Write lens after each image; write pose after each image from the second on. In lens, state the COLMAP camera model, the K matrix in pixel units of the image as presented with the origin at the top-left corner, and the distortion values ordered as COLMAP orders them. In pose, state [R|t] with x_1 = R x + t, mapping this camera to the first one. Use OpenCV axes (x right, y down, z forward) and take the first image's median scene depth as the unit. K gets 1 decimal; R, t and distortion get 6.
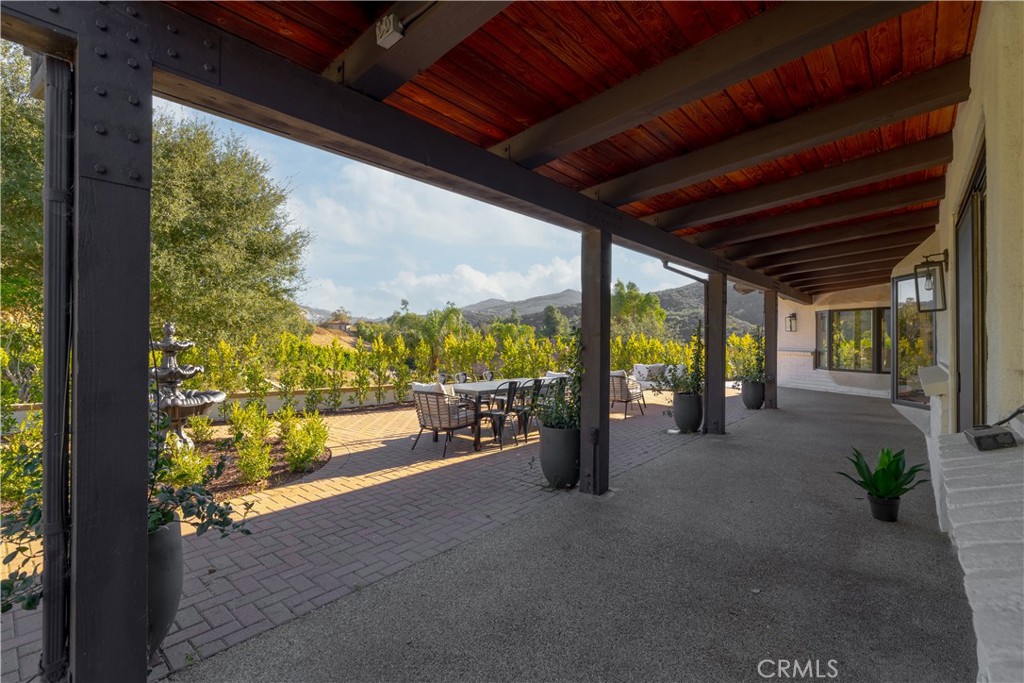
lens RADIAL K [[468.3, 0, 510.3], [0, 468.3, 339.2], [0, 0, 1]] dist [-0.004057, -0.000102]
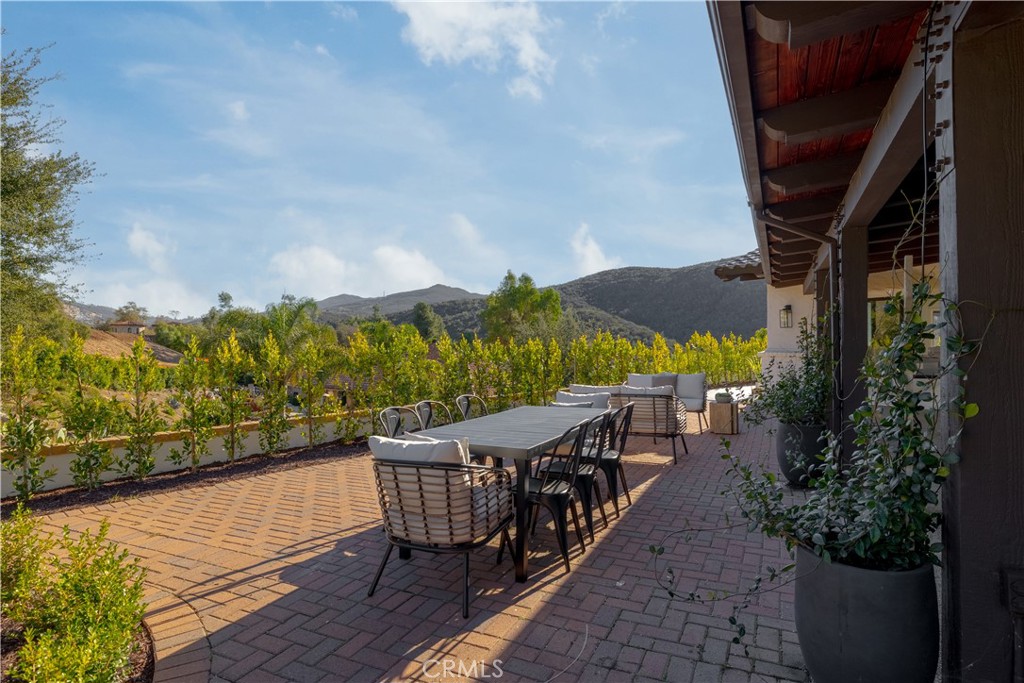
lens RADIAL K [[545.9, 0, 514.3], [0, 545.9, 341.0], [0, 0, 1]] dist [0.001794, 0.001192]
pose [[0.964754, -0.009843, 0.262971, -0.083476], [0.010948, 0.999936, -0.002739, 0.003312], [-0.262927, 0.005521, 0.964800, 0.193503]]
